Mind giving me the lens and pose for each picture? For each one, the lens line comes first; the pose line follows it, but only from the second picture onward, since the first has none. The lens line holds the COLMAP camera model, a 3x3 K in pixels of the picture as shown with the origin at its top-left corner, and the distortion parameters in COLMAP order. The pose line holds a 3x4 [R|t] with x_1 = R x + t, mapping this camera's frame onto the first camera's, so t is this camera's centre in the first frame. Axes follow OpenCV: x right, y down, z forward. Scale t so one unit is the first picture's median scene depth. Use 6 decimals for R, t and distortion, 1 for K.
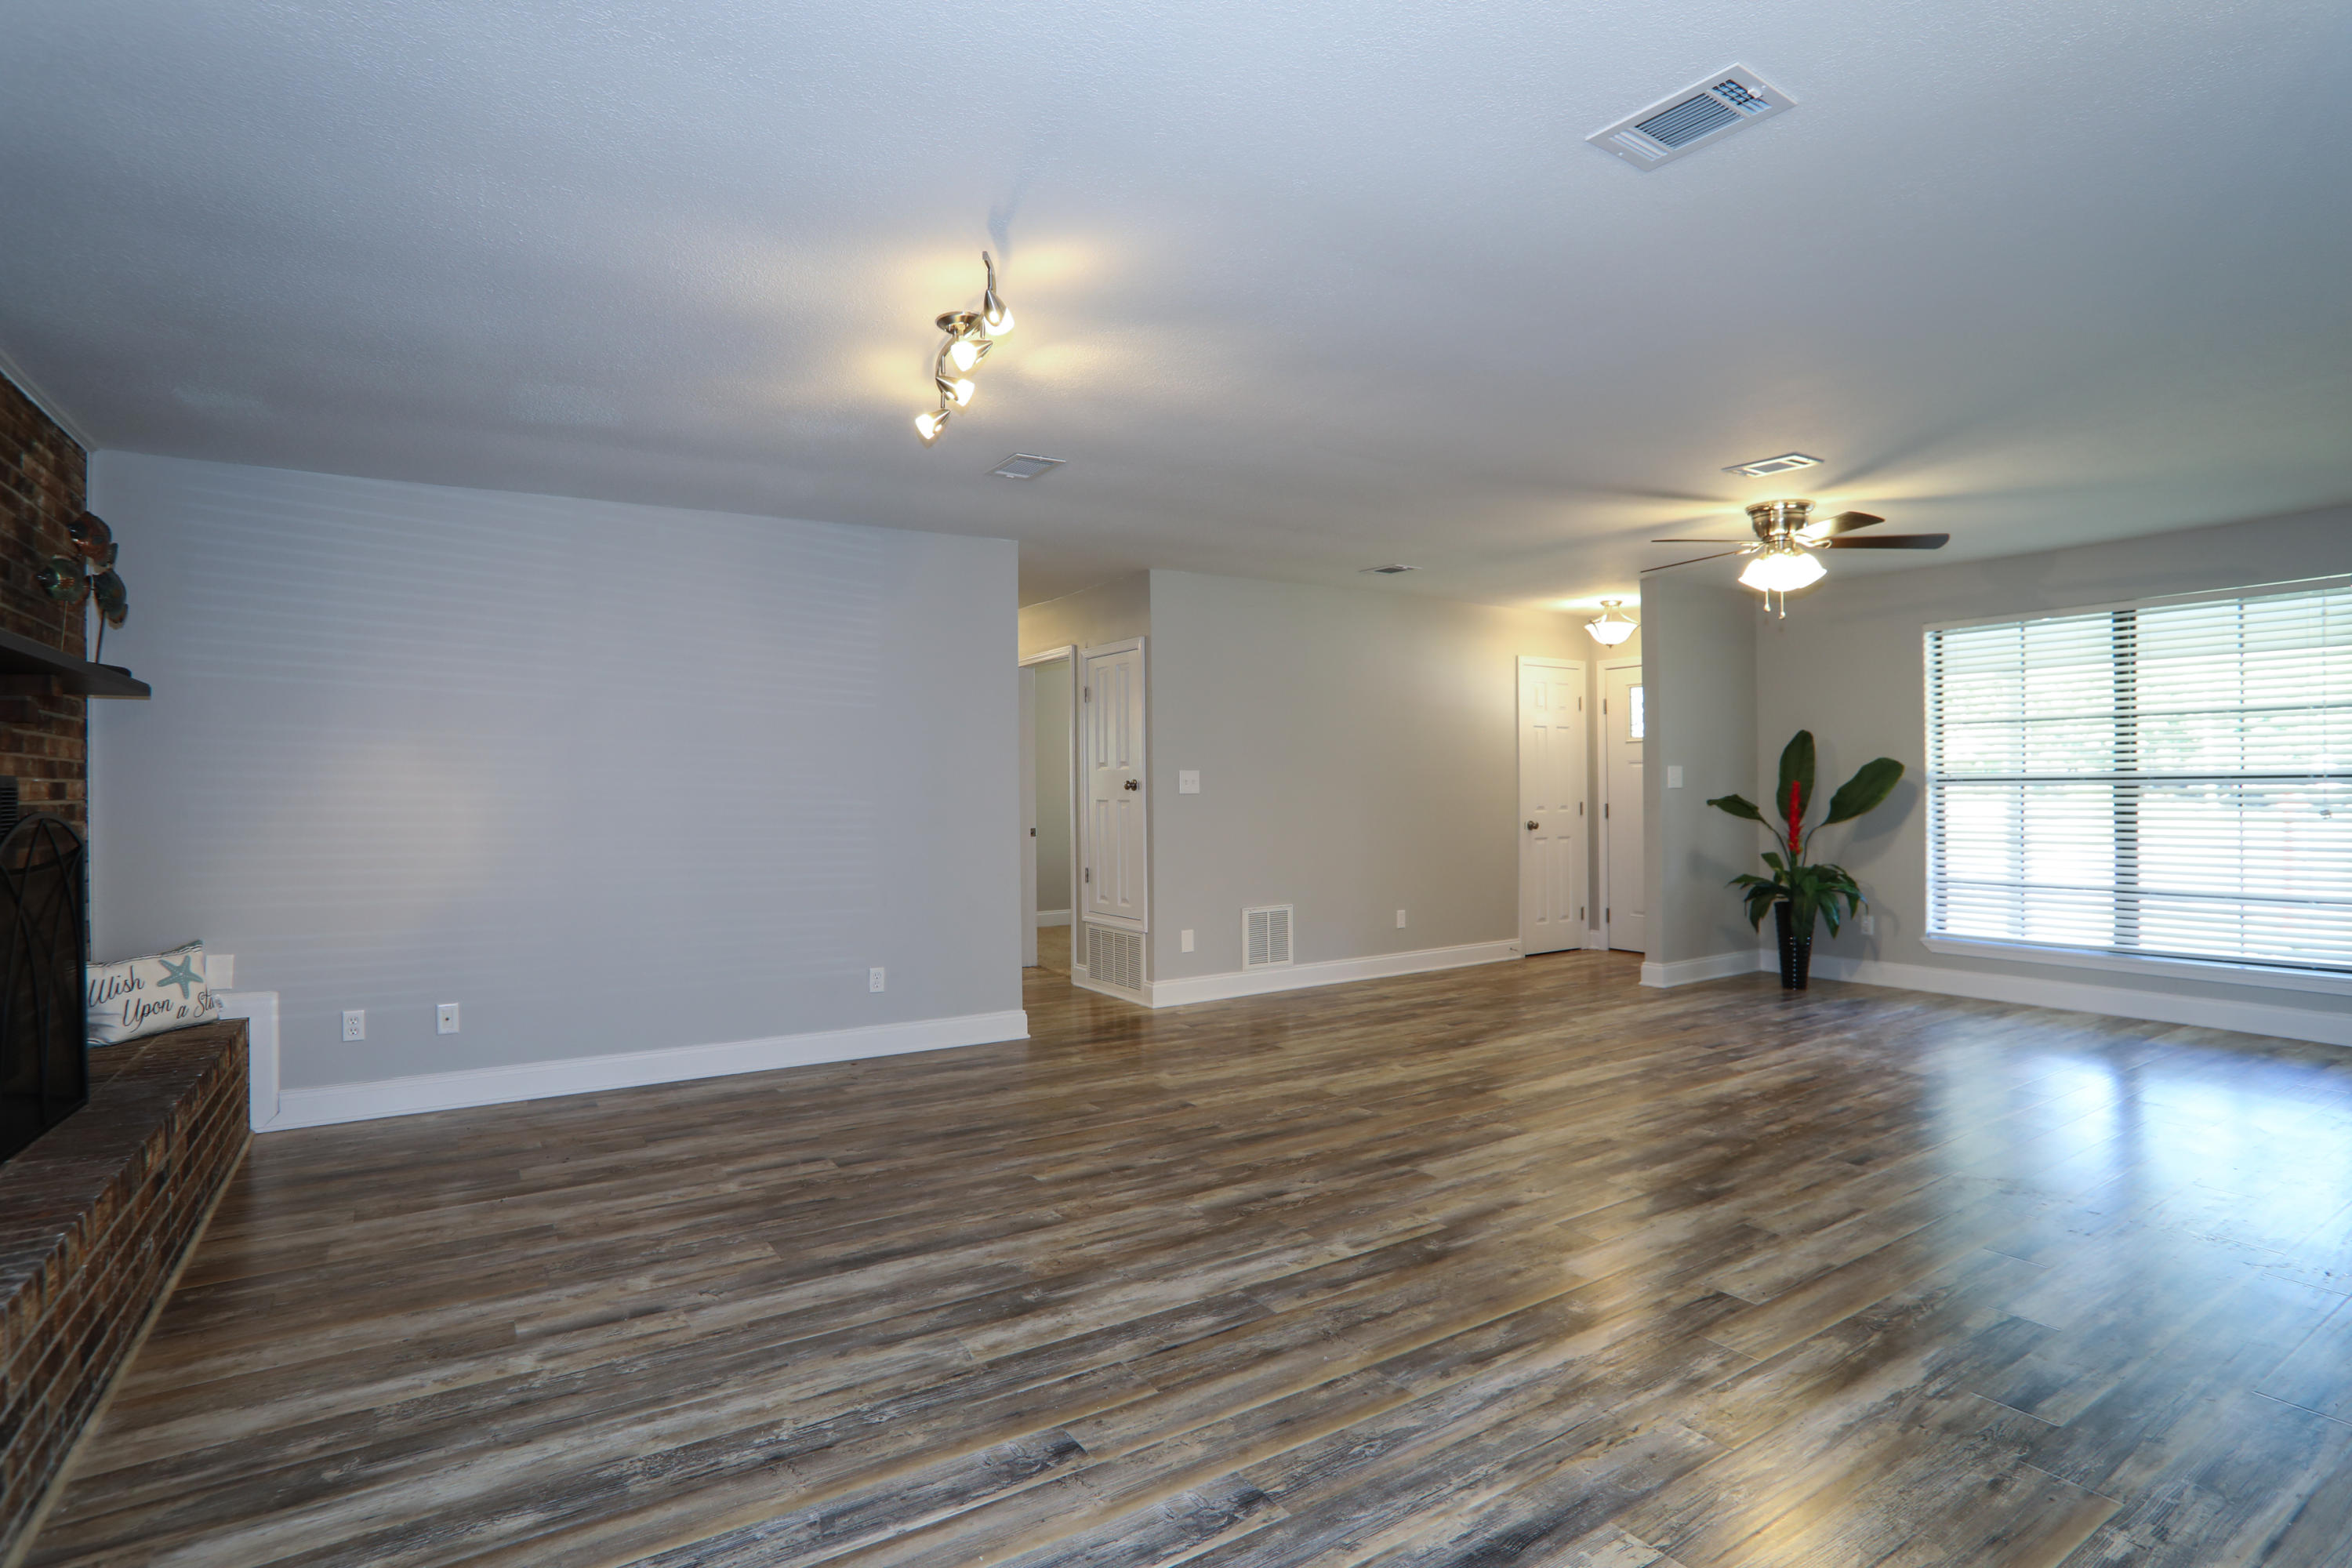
lens RADIAL K [[1186.1, 0, 1173.3], [0, 1186.1, 786.4], [0, 0, 1]] dist [-0.085246, 0.037687]
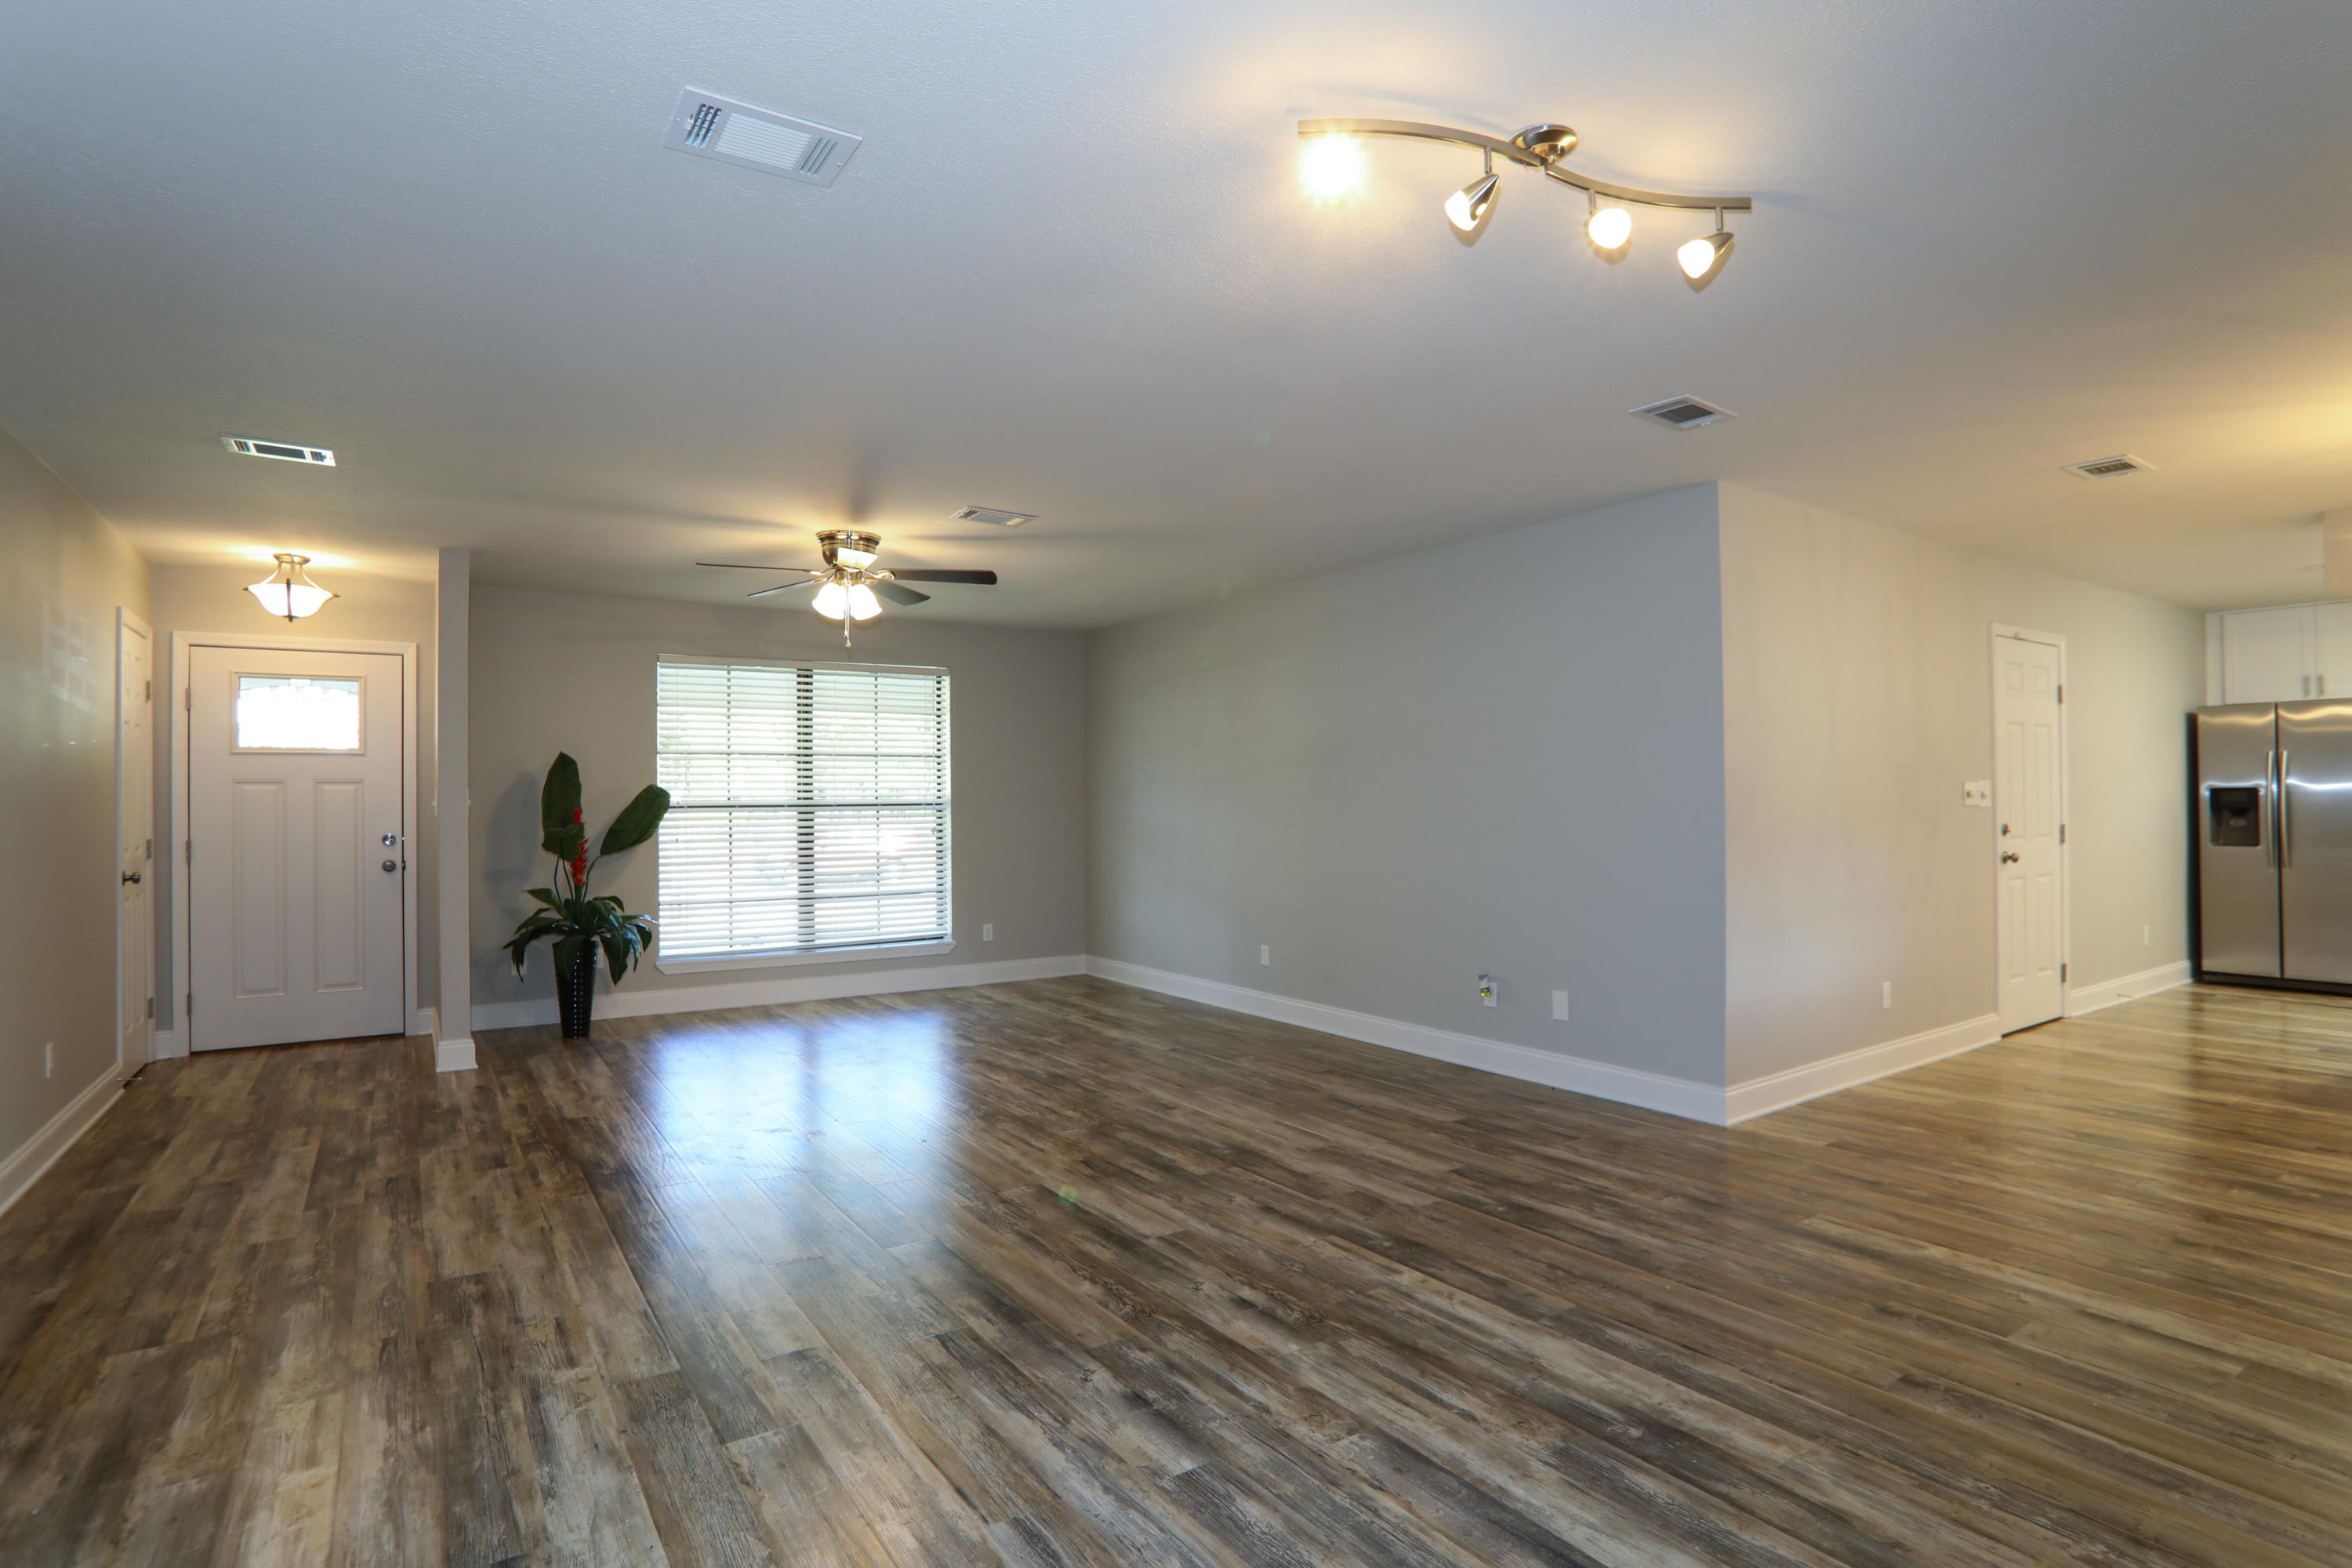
lens RADIAL K [[1186.1, 0, 1173.3], [0, 1186.1, 786.4], [0, 0, 1]] dist [-0.085246, 0.037687]
pose [[-0.016542, 0.020547, 0.999652, -0.713041], [0.006948, 0.999767, -0.020434, 0.000944], [-0.999839, 0.006608, -0.016681, 1.023778]]
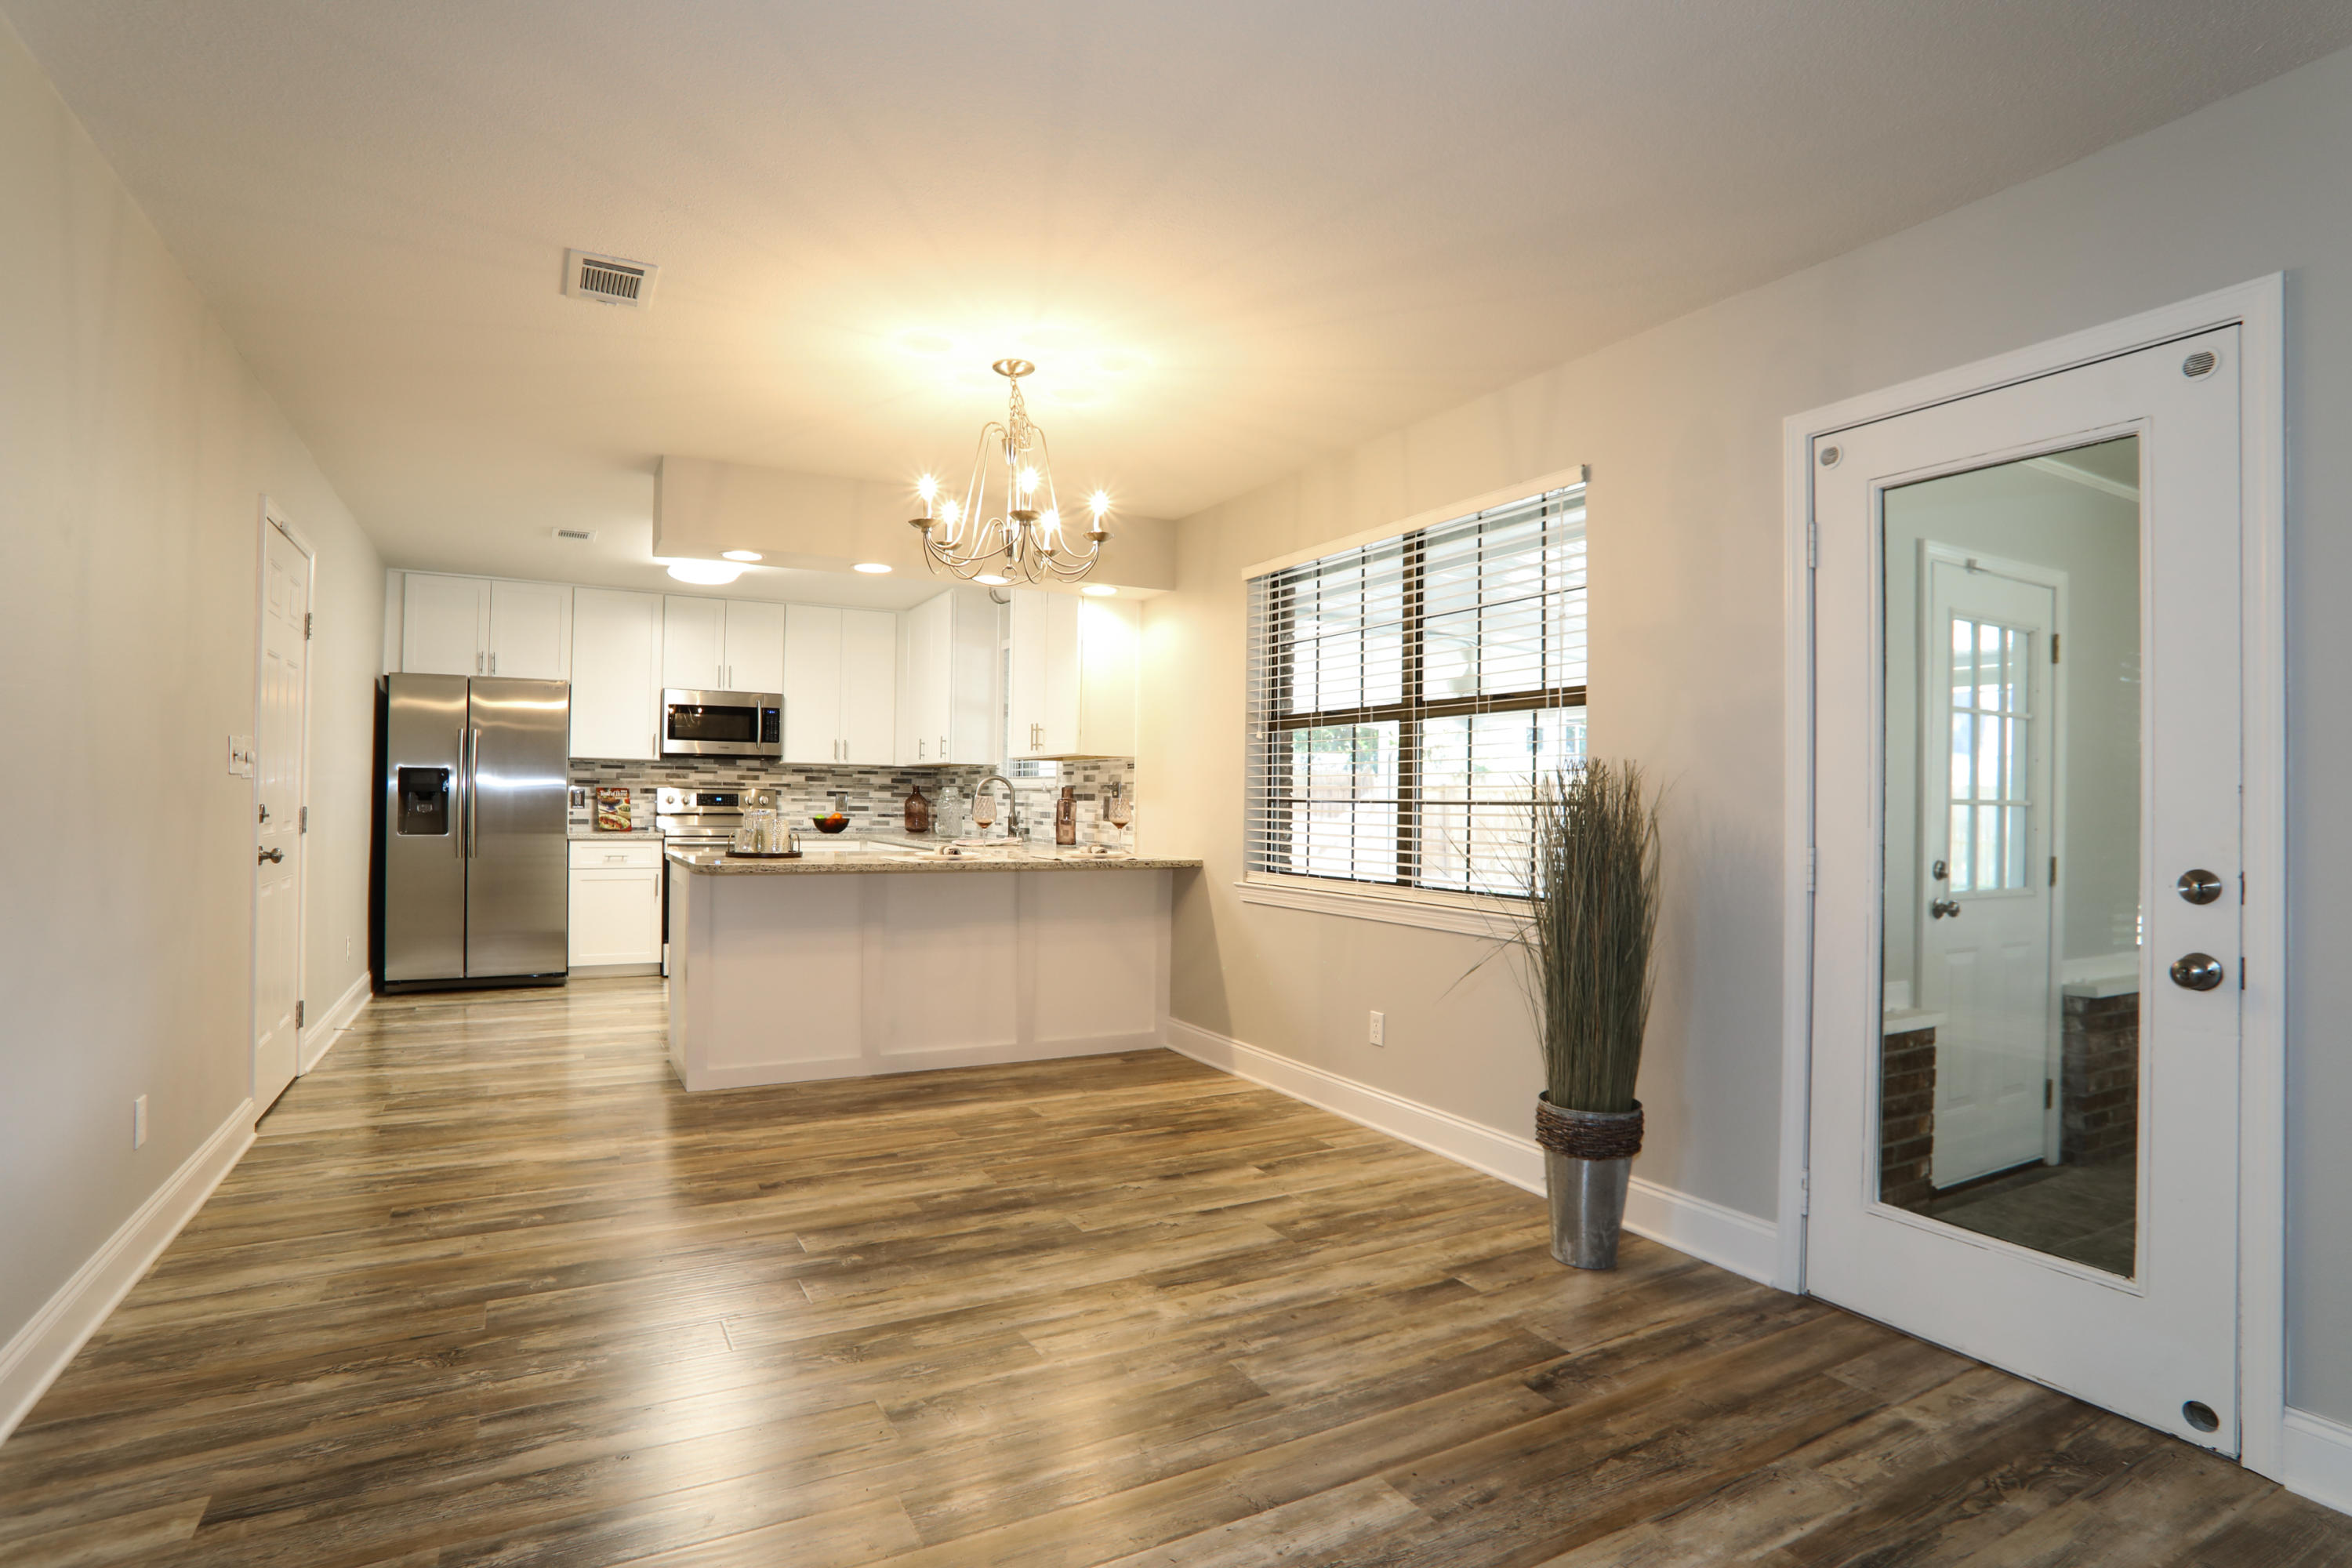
lens RADIAL K [[1186.1, 0, 1173.3], [0, 1186.1, 786.4], [0, 0, 1]] dist [-0.085246, 0.037687]
pose [[-0.997732, -0.003656, 0.067205, -0.041172], [-0.004621, 0.999888, -0.014203, 0.022594], [-0.067146, -0.014482, -0.997638, 0.826873]]
